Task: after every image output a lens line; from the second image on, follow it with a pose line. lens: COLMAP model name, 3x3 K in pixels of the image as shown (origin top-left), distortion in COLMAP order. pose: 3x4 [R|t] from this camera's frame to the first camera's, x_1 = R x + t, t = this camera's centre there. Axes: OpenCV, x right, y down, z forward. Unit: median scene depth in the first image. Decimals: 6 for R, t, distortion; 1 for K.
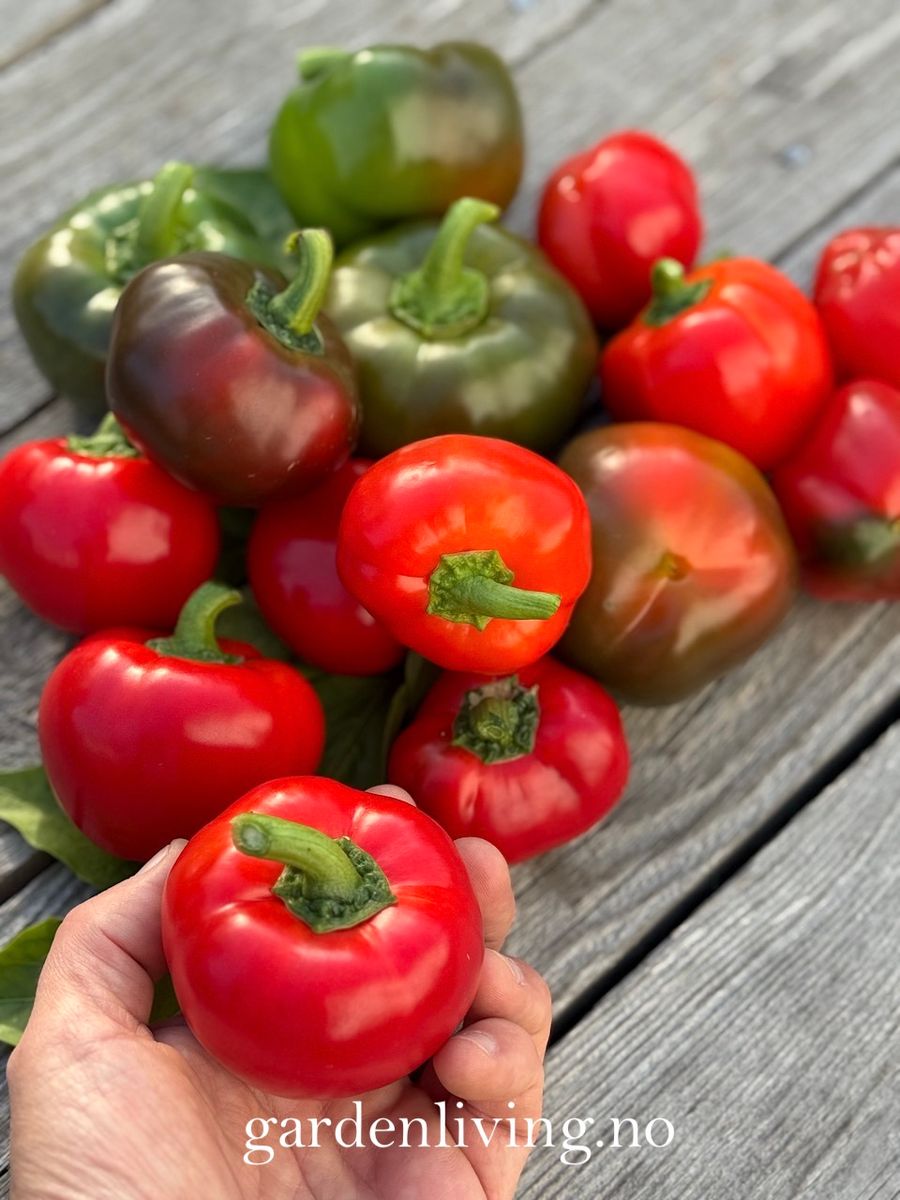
lens RADIAL K [[2158.2, 0, 450.0], [0, 2158.2, 600.0], [0, 0, 1]] dist [0.149394, -0.042261]
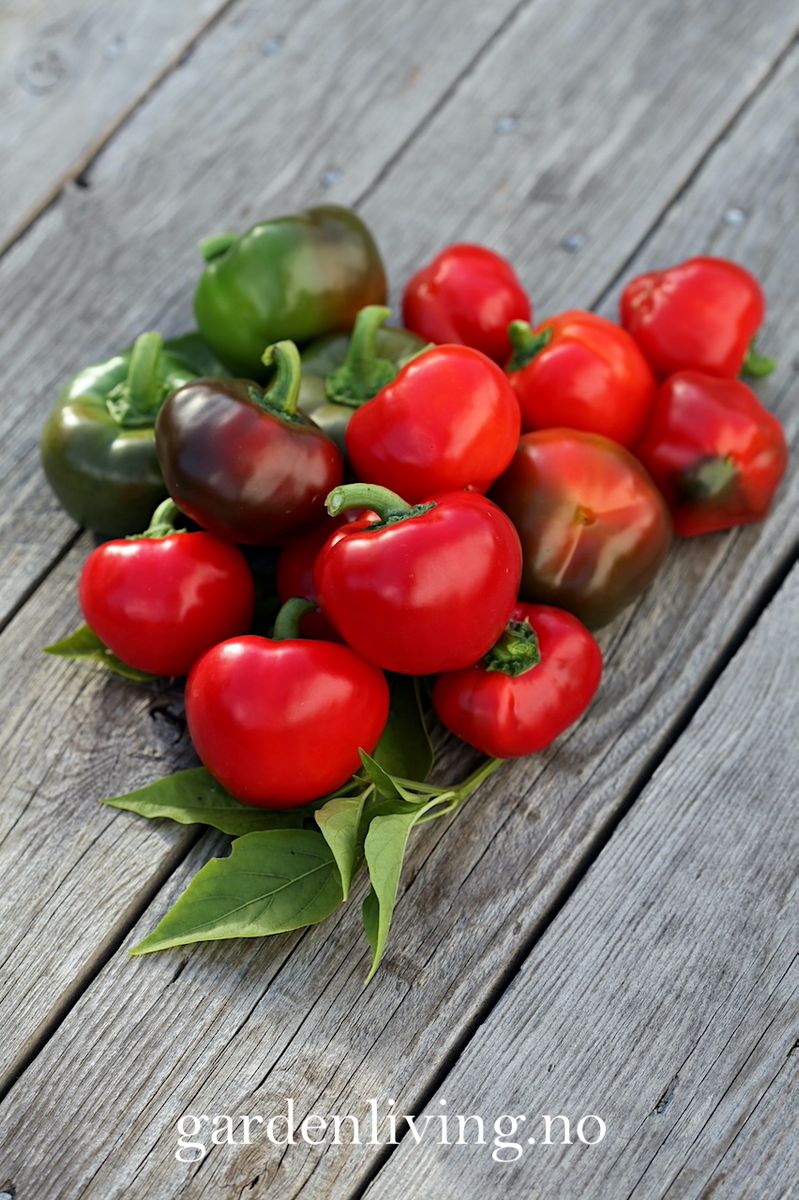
lens RADIAL K [[3646.7, 0, 399.5], [0, 3646.7, 600.0], [0, 0, 1]] dist [-0.143574, -0.221274]
pose [[0.963444, -0.228935, 0.139158, -0.345191], [0.249043, 0.956777, -0.150184, 0.352276], [-0.098761, 0.179350, 0.978815, -1.254644]]
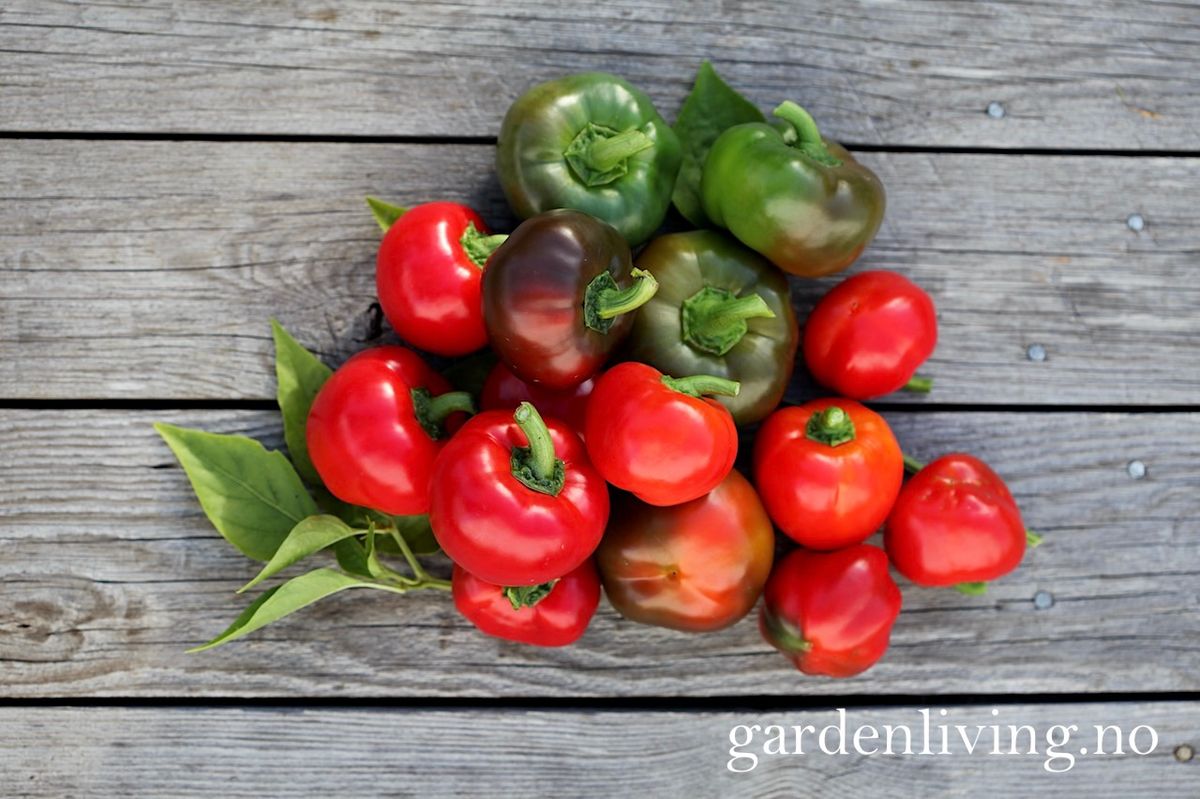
lens RADIAL K [[3646.7, 0, 601.5], [0, 3646.7, 352.4], [0, 0, 1]] dist [-0.143574, -0.221274]
pose [[0.716386, 0.697056, 0.030068, -0.125895], [-0.653537, 0.655324, 0.378735, -1.078151], [0.244295, -0.290971, 0.925017, -1.410421]]
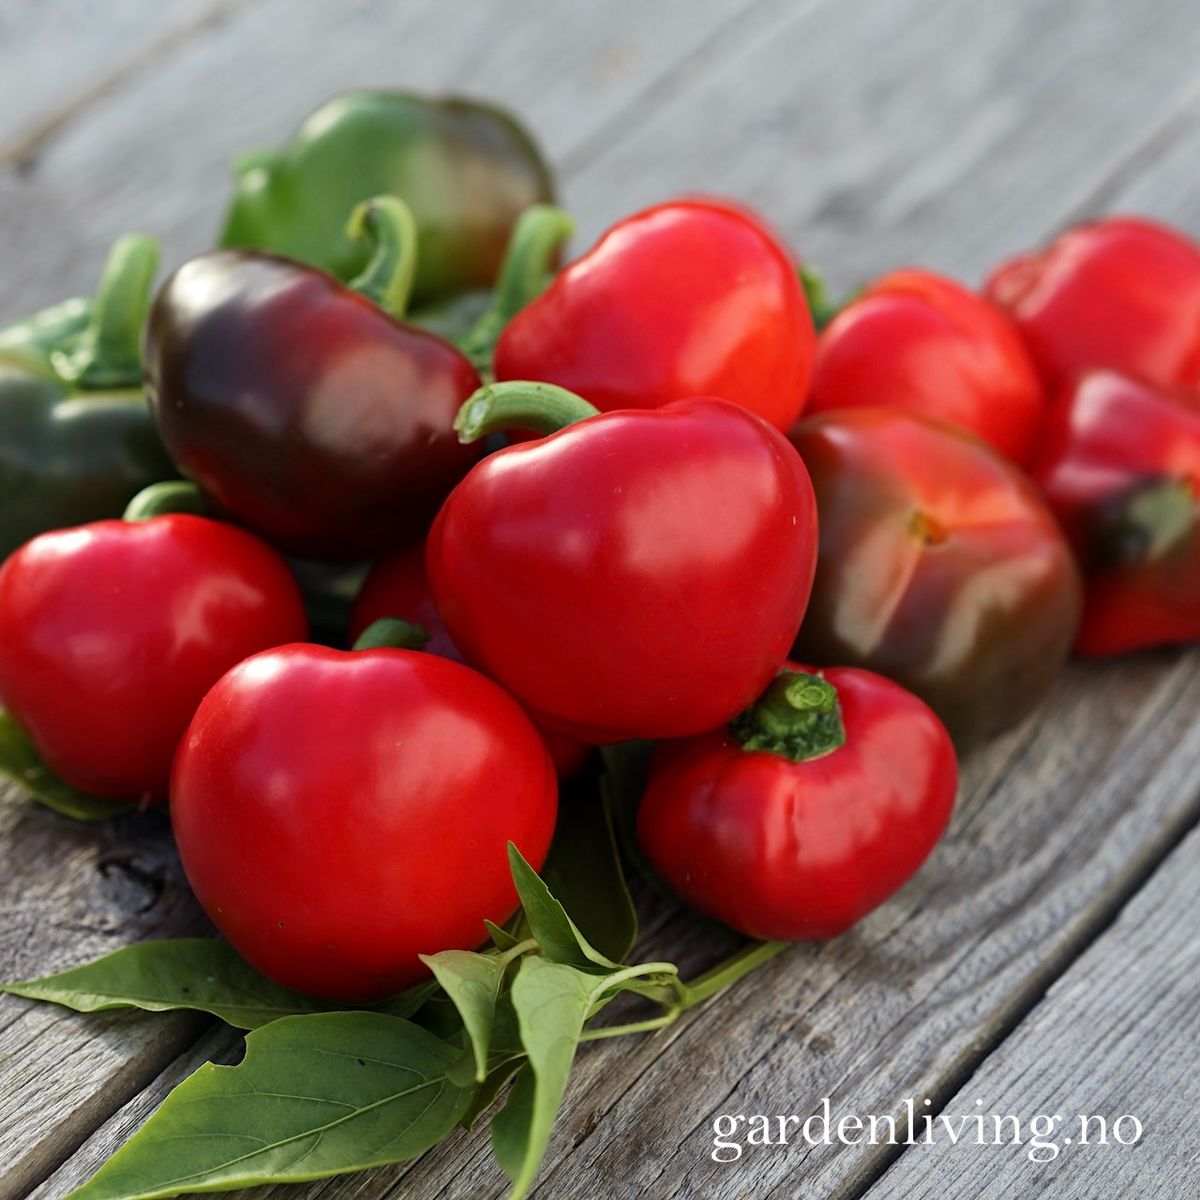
lens RADIAL K [[5600.5, 0, 600.0], [0, 5600.5, 600.0], [0, 0, 1]] dist [-0.176797, -0.382314]
pose [[0.965445, -0.131185, 0.225182, -0.441650], [0.219093, 0.876459, -0.428739, 0.801774], [-0.141118, 0.463260, 0.874915, -0.667942]]
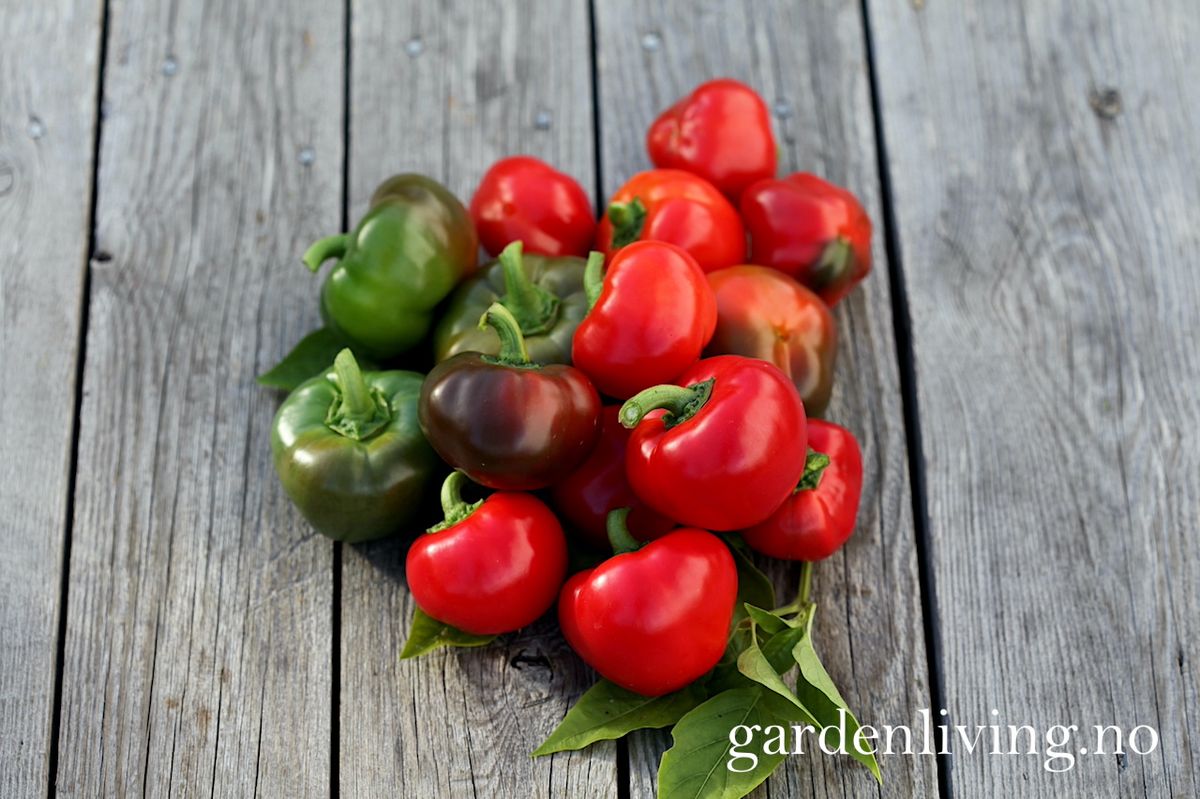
lens RADIAL K [[3646.7, 0, 601.5], [0, 3646.7, 352.4], [0, 0, 1]] dist [-0.143574, -0.221274]
pose [[0.670377, -0.604541, 0.430262, -1.111369], [0.657720, 0.752556, 0.032611, -0.174934], [-0.343511, 0.261130, 0.902115, -1.317733]]
